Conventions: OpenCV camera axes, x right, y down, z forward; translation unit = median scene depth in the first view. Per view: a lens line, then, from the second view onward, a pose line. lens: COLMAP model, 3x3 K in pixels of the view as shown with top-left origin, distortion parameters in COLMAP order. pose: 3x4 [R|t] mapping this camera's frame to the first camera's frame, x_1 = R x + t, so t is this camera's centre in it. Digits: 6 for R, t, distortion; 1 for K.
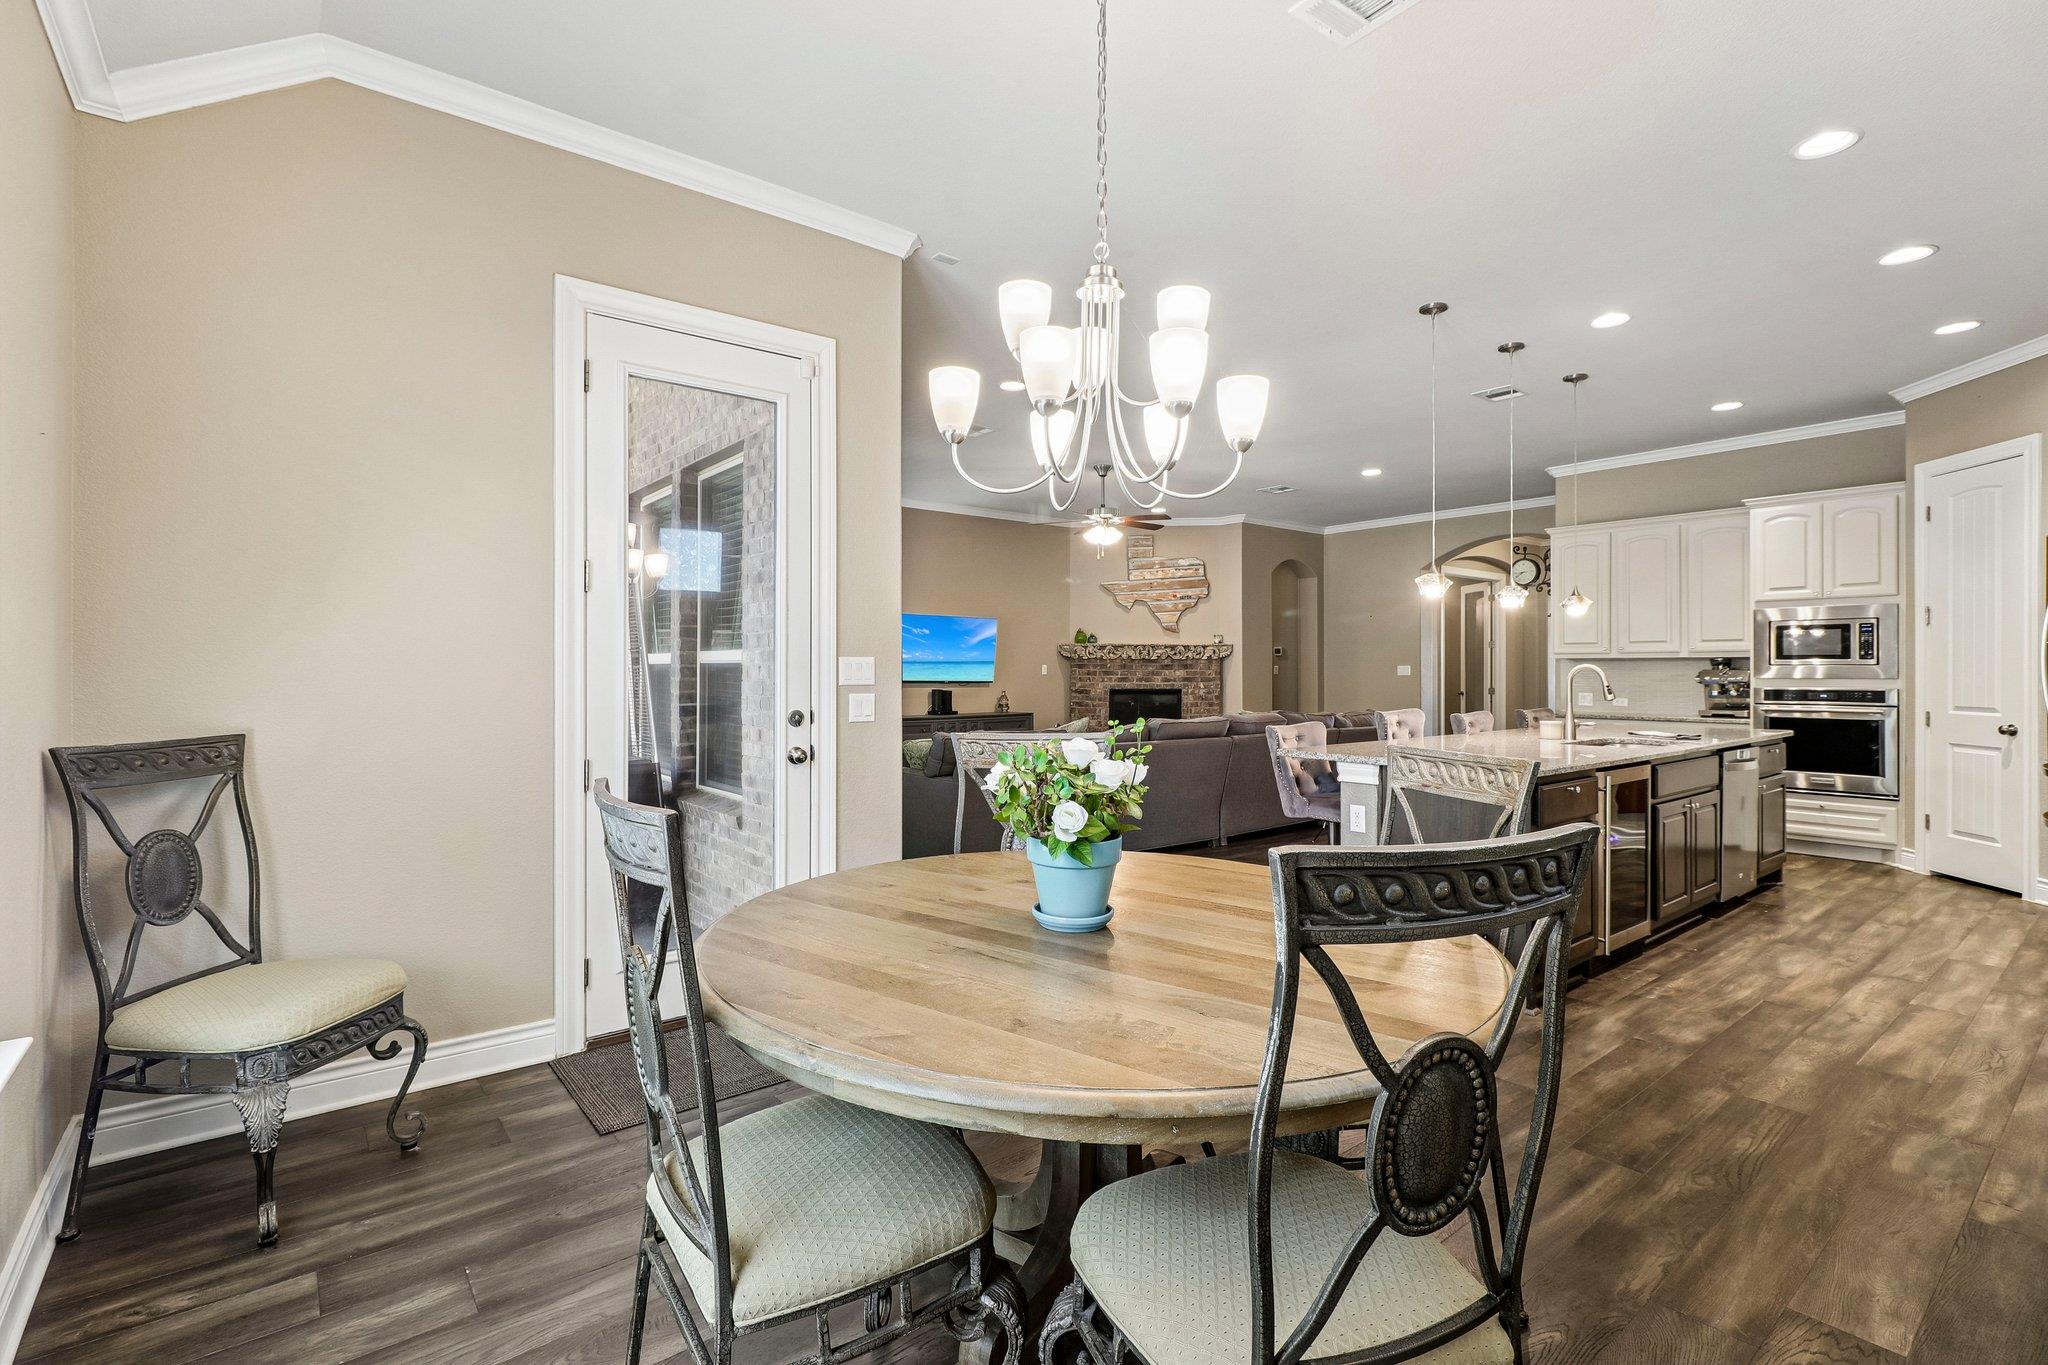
lens RADIAL K [[937.1, 0, 1030.0], [0, 937.1, 662.6], [0, 0, 1]] dist [-0.000281, -0.000974]
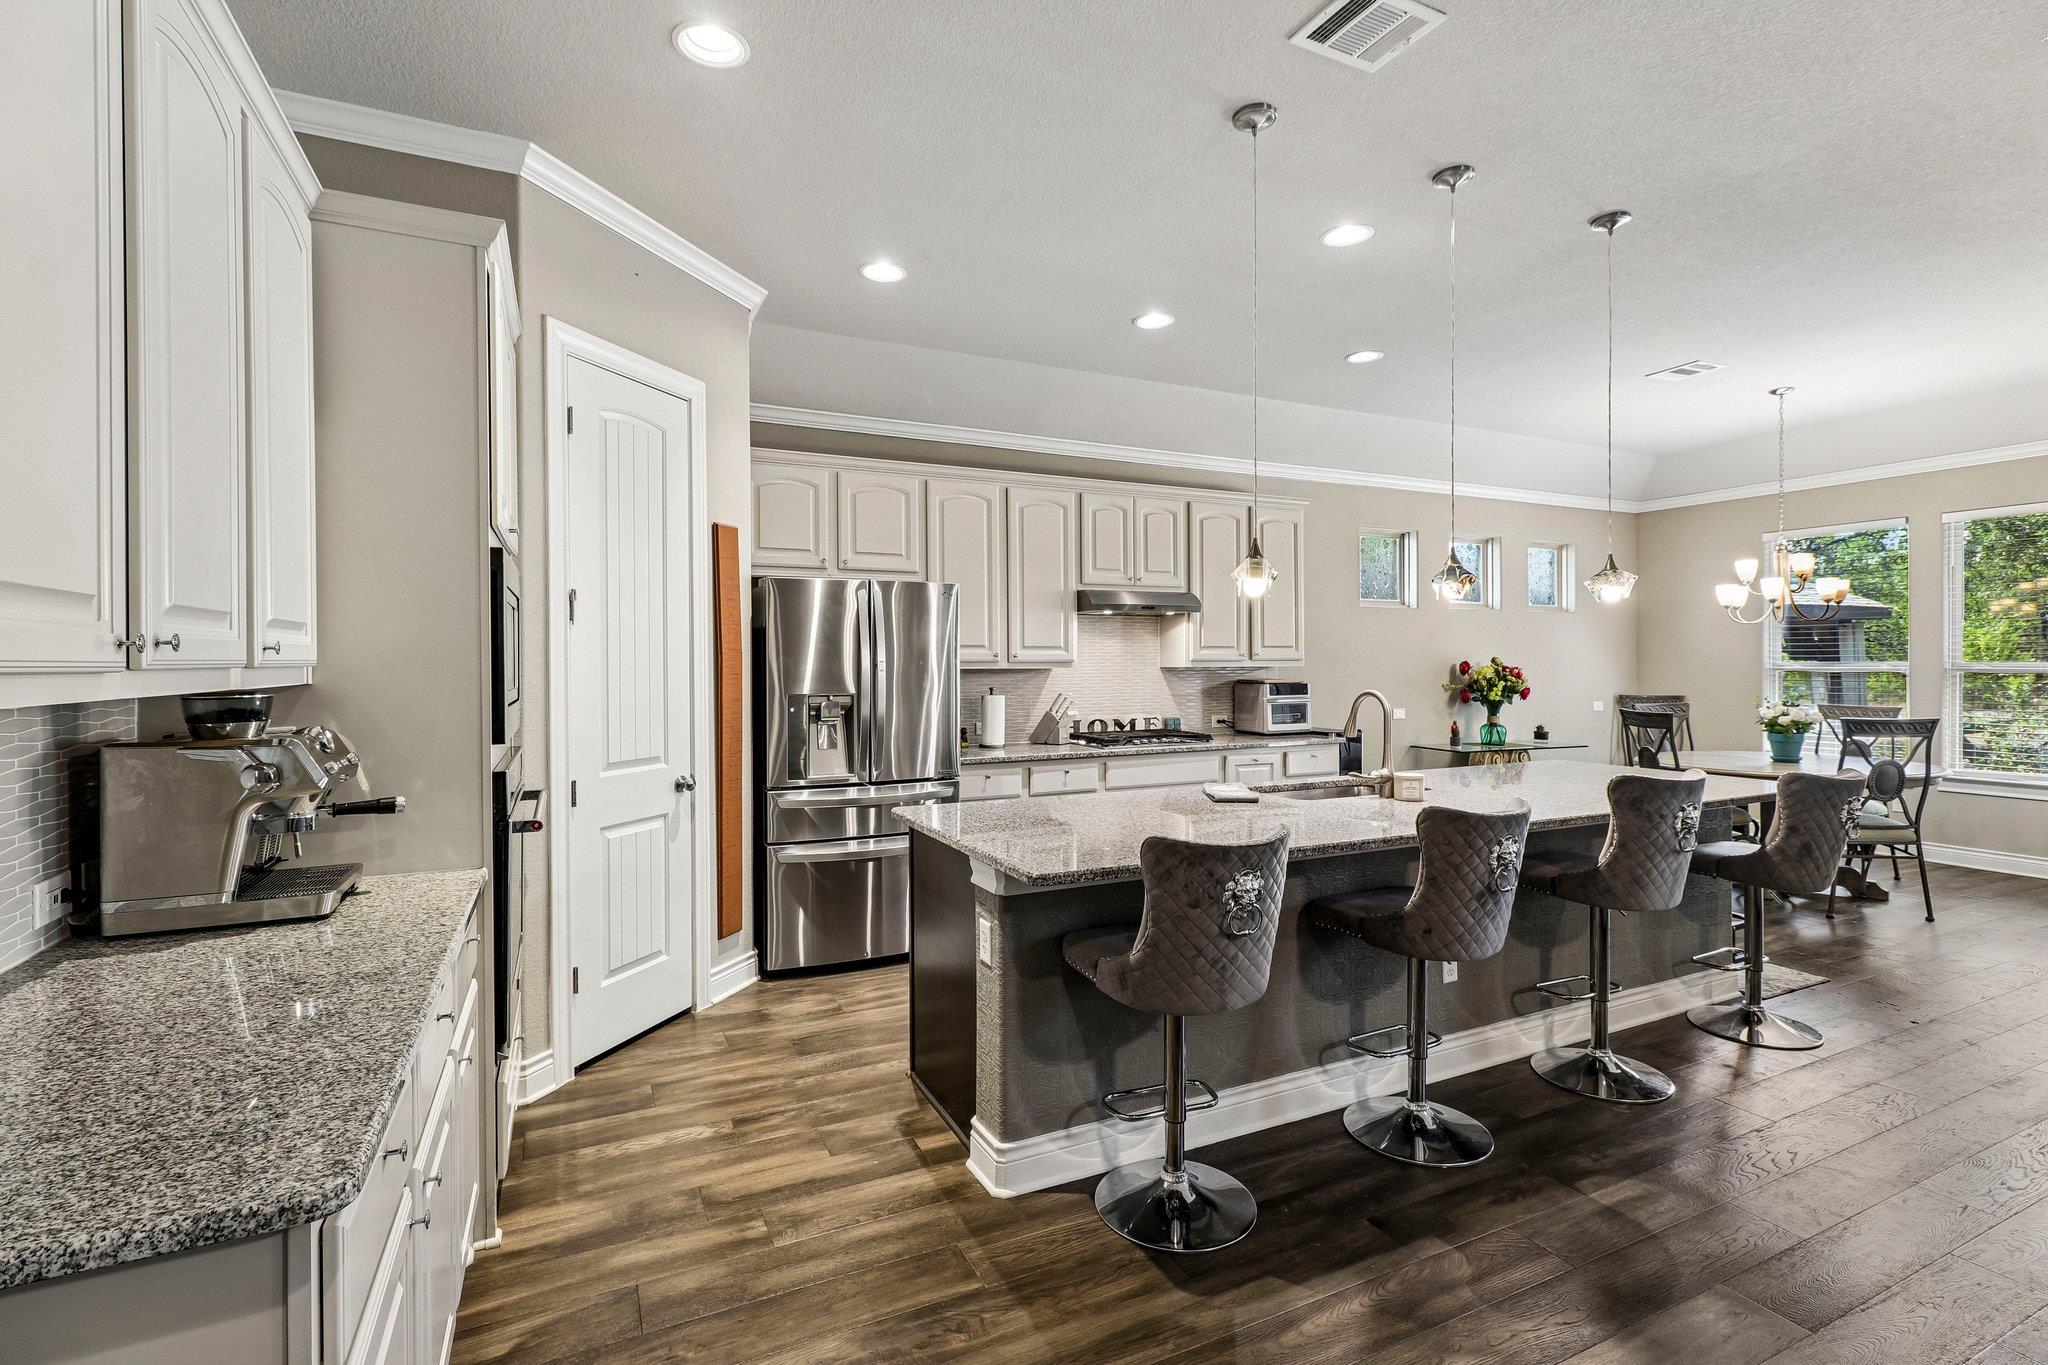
lens RADIAL K [[937.1, 0, 1017.2], [0, 937.1, 667.9], [0, 0, 1]] dist [-0.000281, -0.000974]
pose [[-0.972154, 0.001813, 0.234336, 0.524222], [0.002360, 0.999995, 0.002054, -0.013738], [-0.234332, 0.002549, -0.972153, 1.347052]]
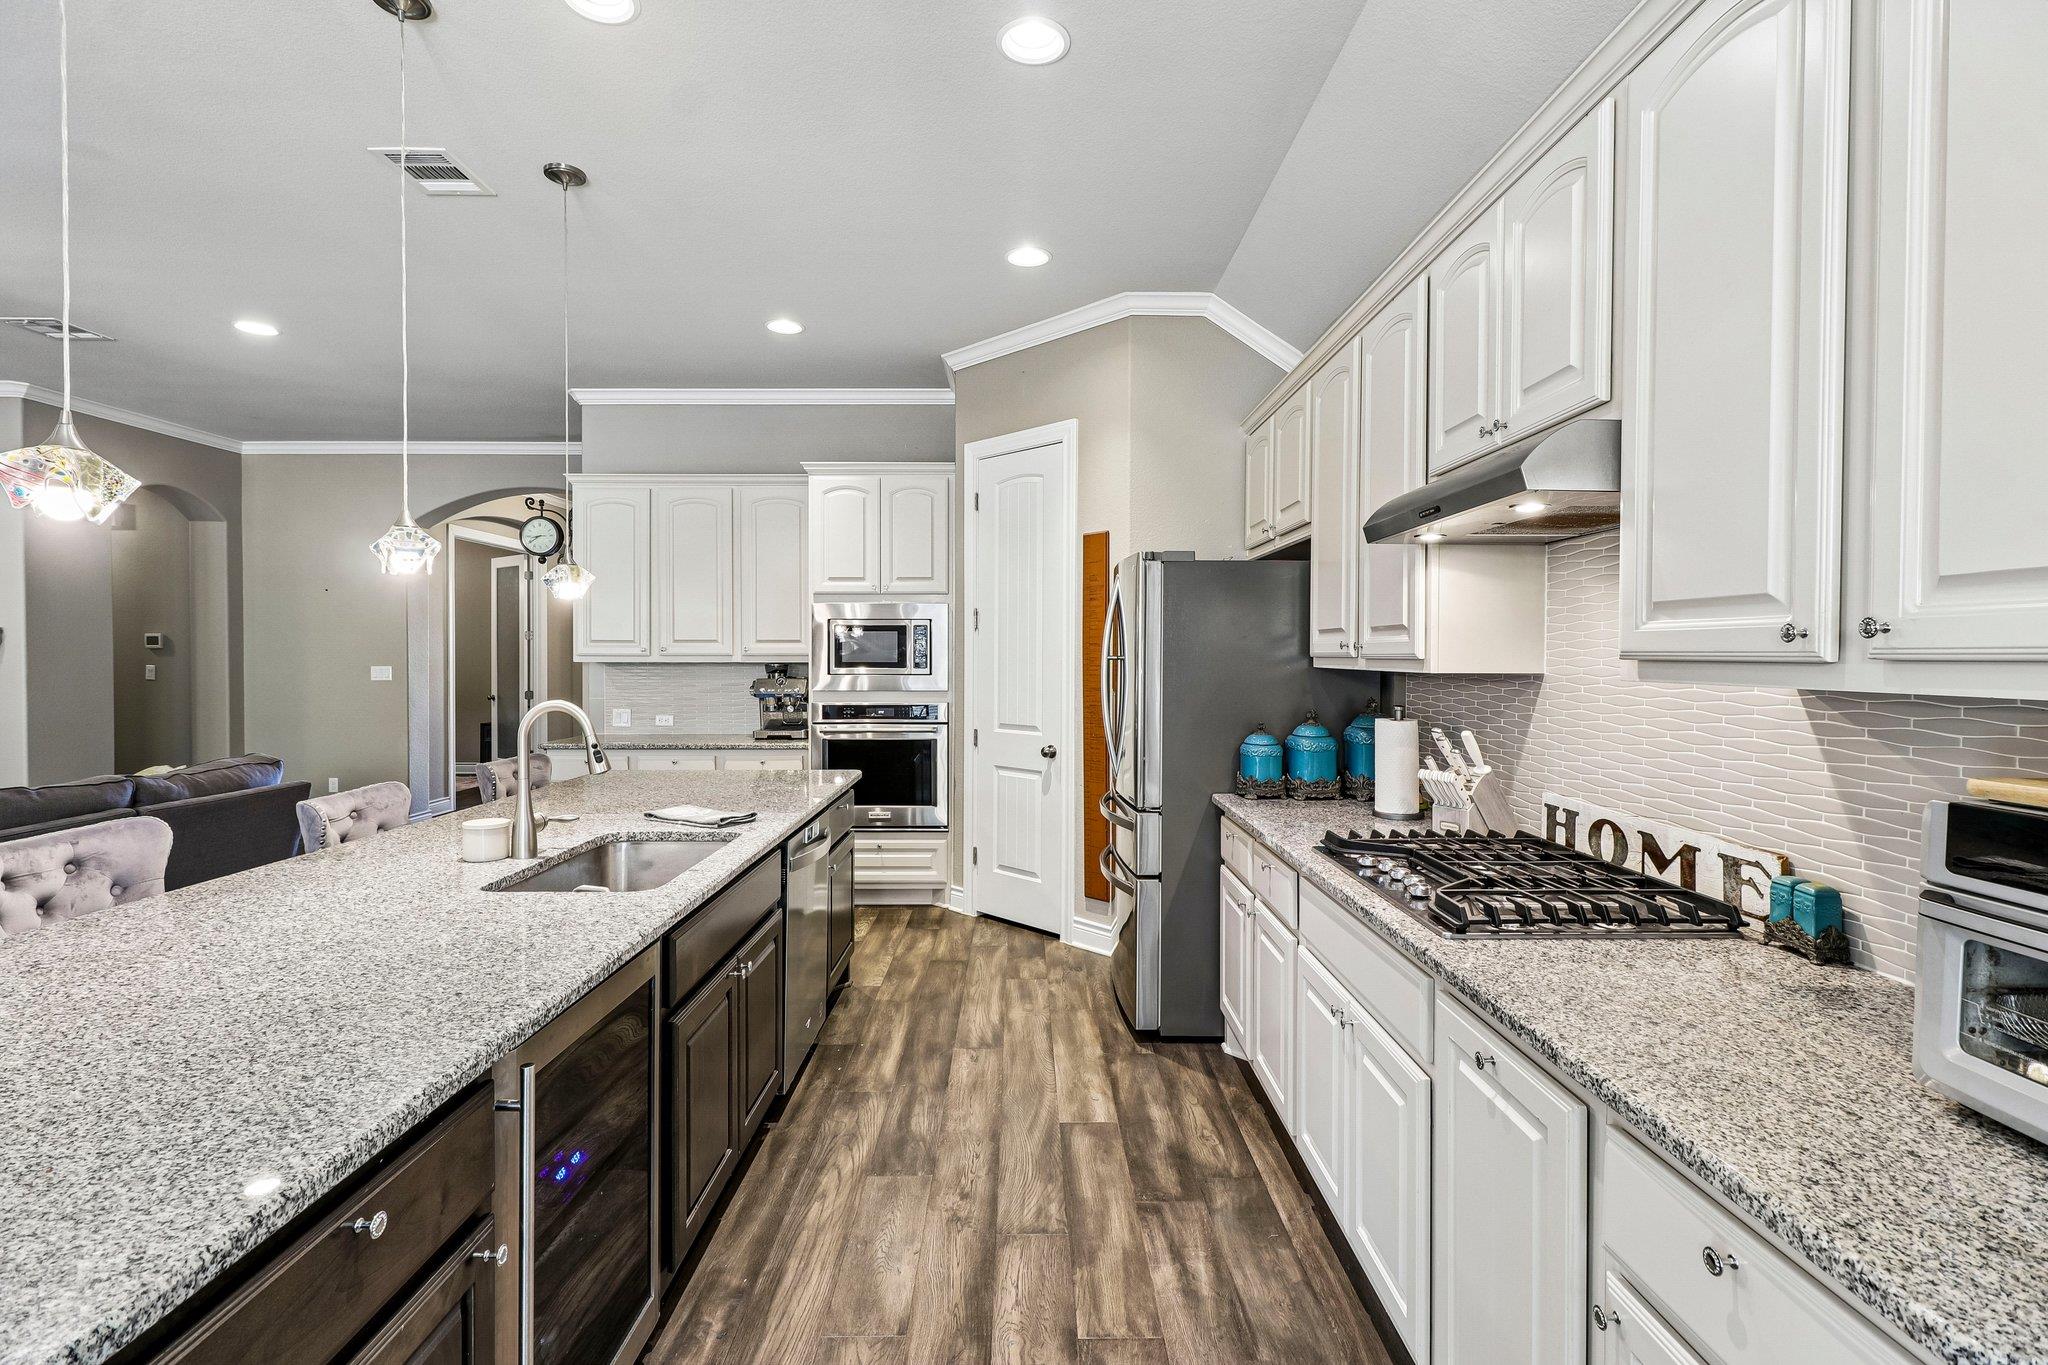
lens RADIAL K [[937.1, 0, 1021.0], [0, 937.1, 673.0], [0, 0, 1]] dist [-0.000281, -0.000974]
pose [[0.624013, -0.014133, 0.781286, 0.277389], [-0.007360, 0.999686, 0.023962, -0.019576], [-0.781380, -0.020703, 0.623712, 0.386404]]
